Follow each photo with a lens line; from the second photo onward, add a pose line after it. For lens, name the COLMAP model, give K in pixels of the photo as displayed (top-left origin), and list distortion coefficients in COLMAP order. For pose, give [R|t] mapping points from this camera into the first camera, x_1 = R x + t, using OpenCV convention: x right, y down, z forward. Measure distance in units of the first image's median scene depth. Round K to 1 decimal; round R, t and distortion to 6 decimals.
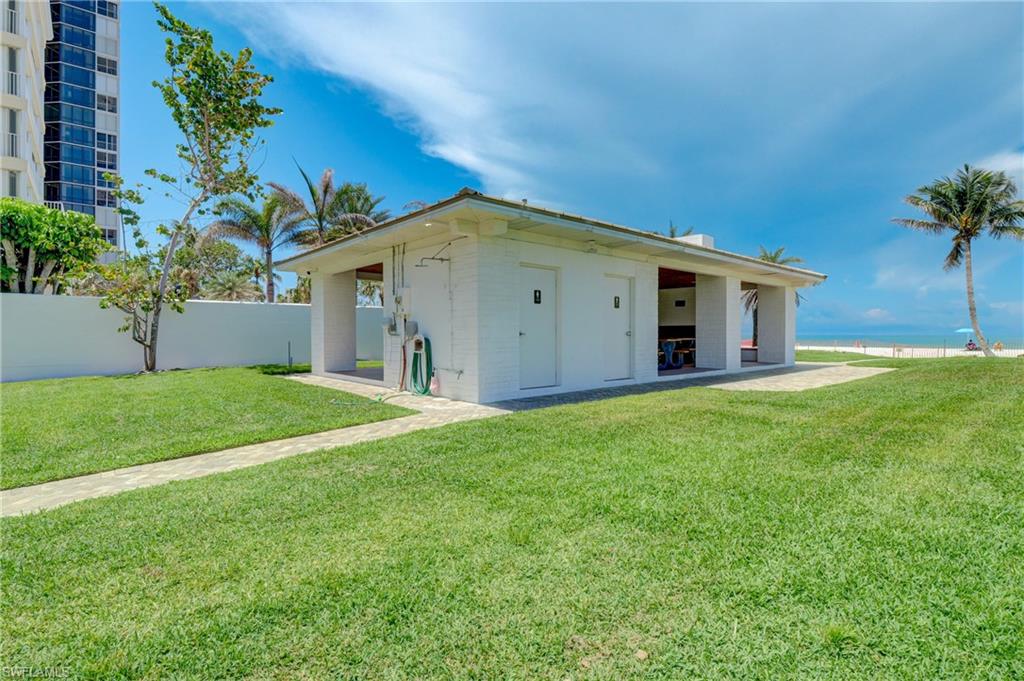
lens RADIAL K [[491.5, 0, 509.9], [0, 491.5, 334.7], [0, 0, 1]] dist [-0.016646, 0.000122]
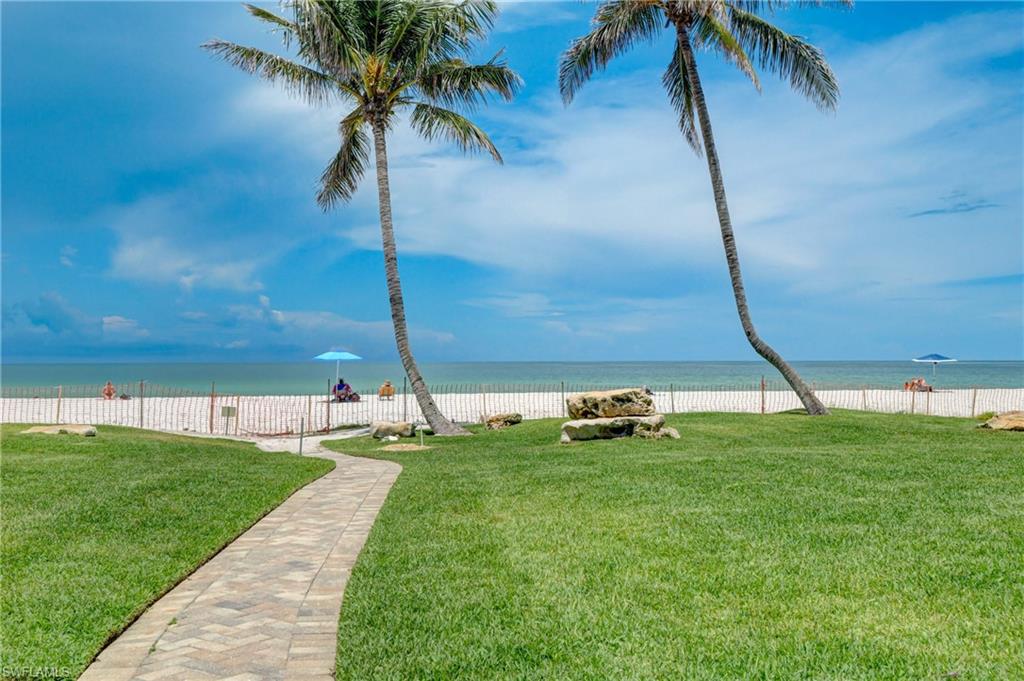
lens RADIAL K [[1024.9, 0, 509.6], [0, 1024.9, 339.7], [0, 0, 1]] dist [0.018327, 0.000000]
pose [[0.530319, 0.012546, 0.847705, 0.288643], [0.005792, 0.999814, -0.018421, -0.006255], [-0.847778, 0.014679, 0.530148, 0.450708]]
